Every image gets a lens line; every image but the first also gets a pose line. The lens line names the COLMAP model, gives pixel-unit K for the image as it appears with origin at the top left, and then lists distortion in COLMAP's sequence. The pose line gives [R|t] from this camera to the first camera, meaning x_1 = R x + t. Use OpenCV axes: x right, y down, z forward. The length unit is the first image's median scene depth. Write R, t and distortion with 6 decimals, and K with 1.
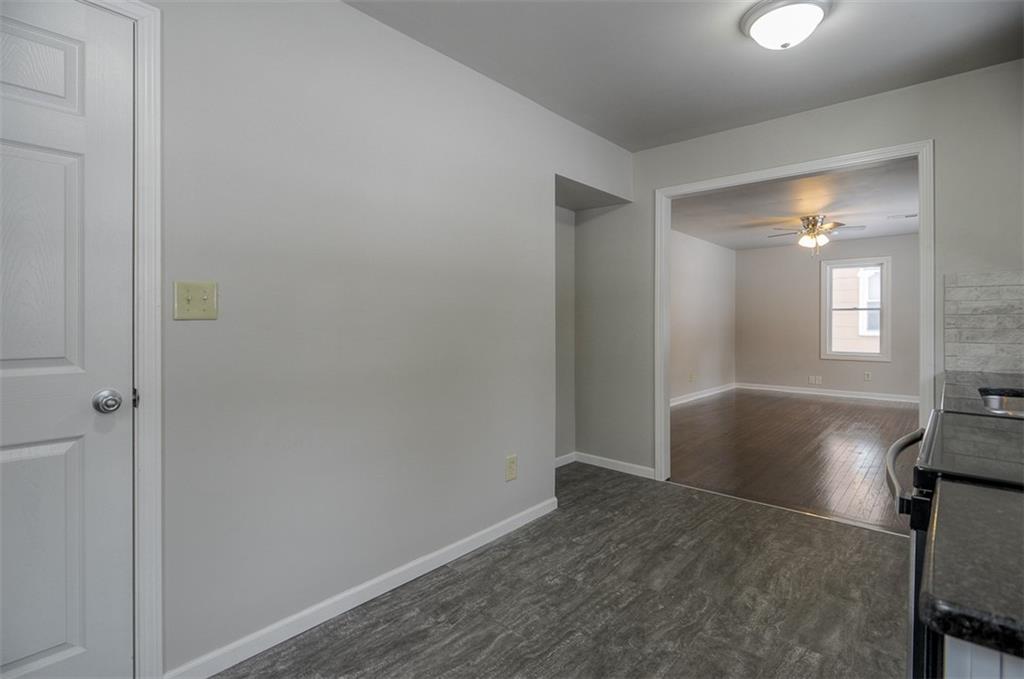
lens RADIAL K [[502.4, 0, 492.2], [0, 502.4, 320.8], [0, 0, 1]] dist [-0.004921, 0.001144]
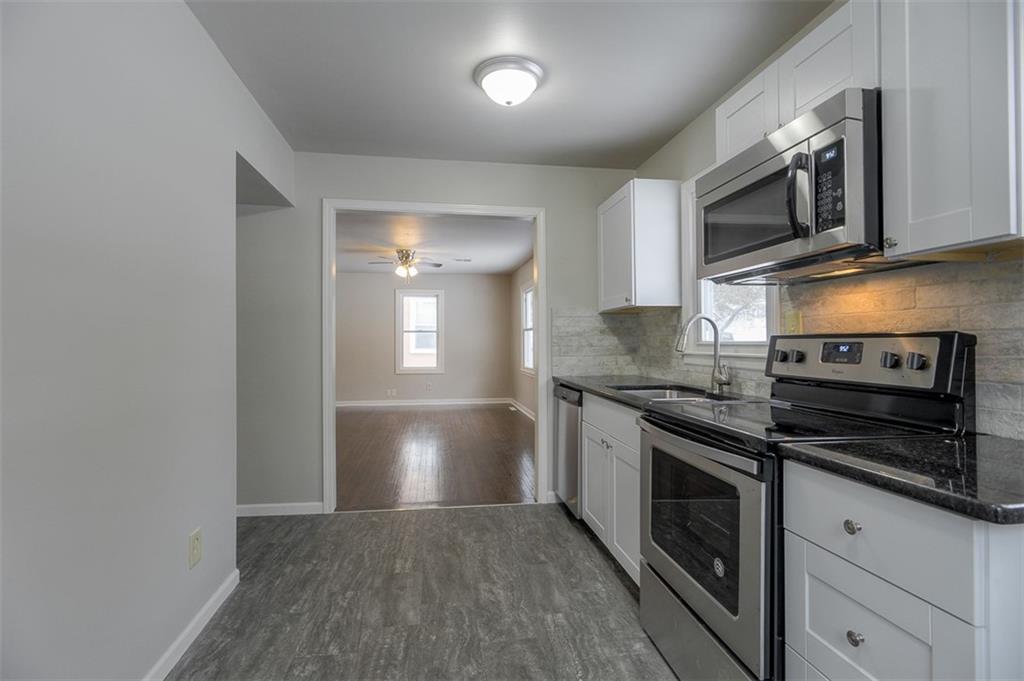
lens RADIAL K [[502.4, 0, 512.9], [0, 502.4, 338.6], [0, 0, 1]] dist [-0.004921, 0.001144]
pose [[0.623352, 0.003669, 0.781933, -0.212896], [0.000752, 0.999986, -0.005292, 0.001249], [-0.781941, 0.003887, 0.623340, 0.184219]]
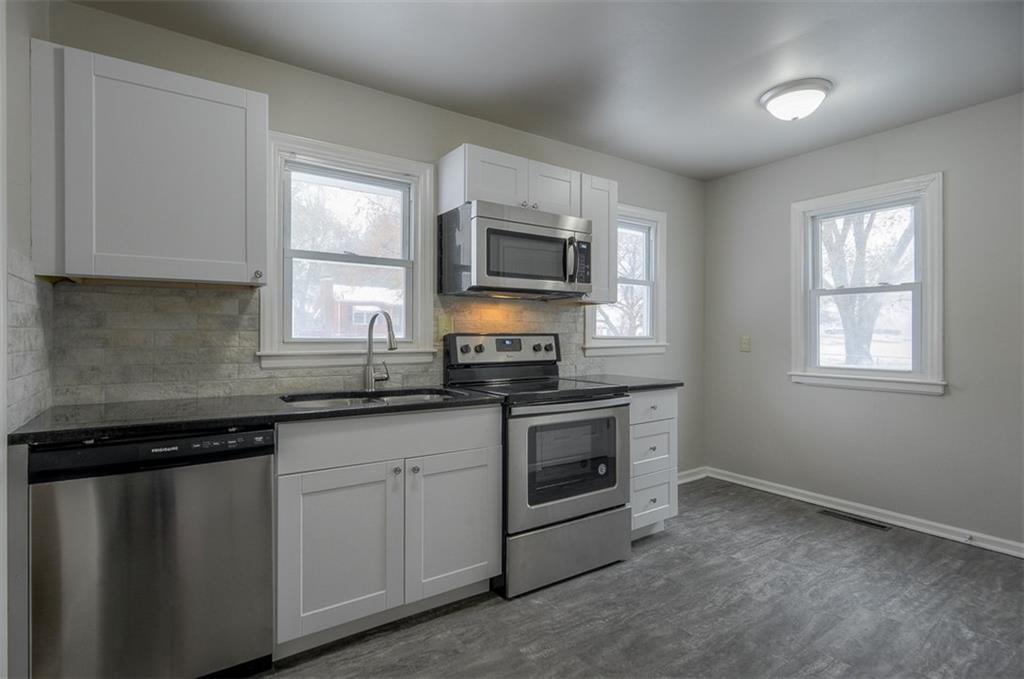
lens RADIAL K [[502.4, 0, 499.5], [0, 502.4, 338.7], [0, 0, 1]] dist [-0.004921, 0.001144]
pose [[-0.975243, -0.001156, 0.221135, 0.566136], [0.000443, 0.999974, 0.007184, -0.002169], [-0.221137, 0.007105, -0.975217, 1.480891]]
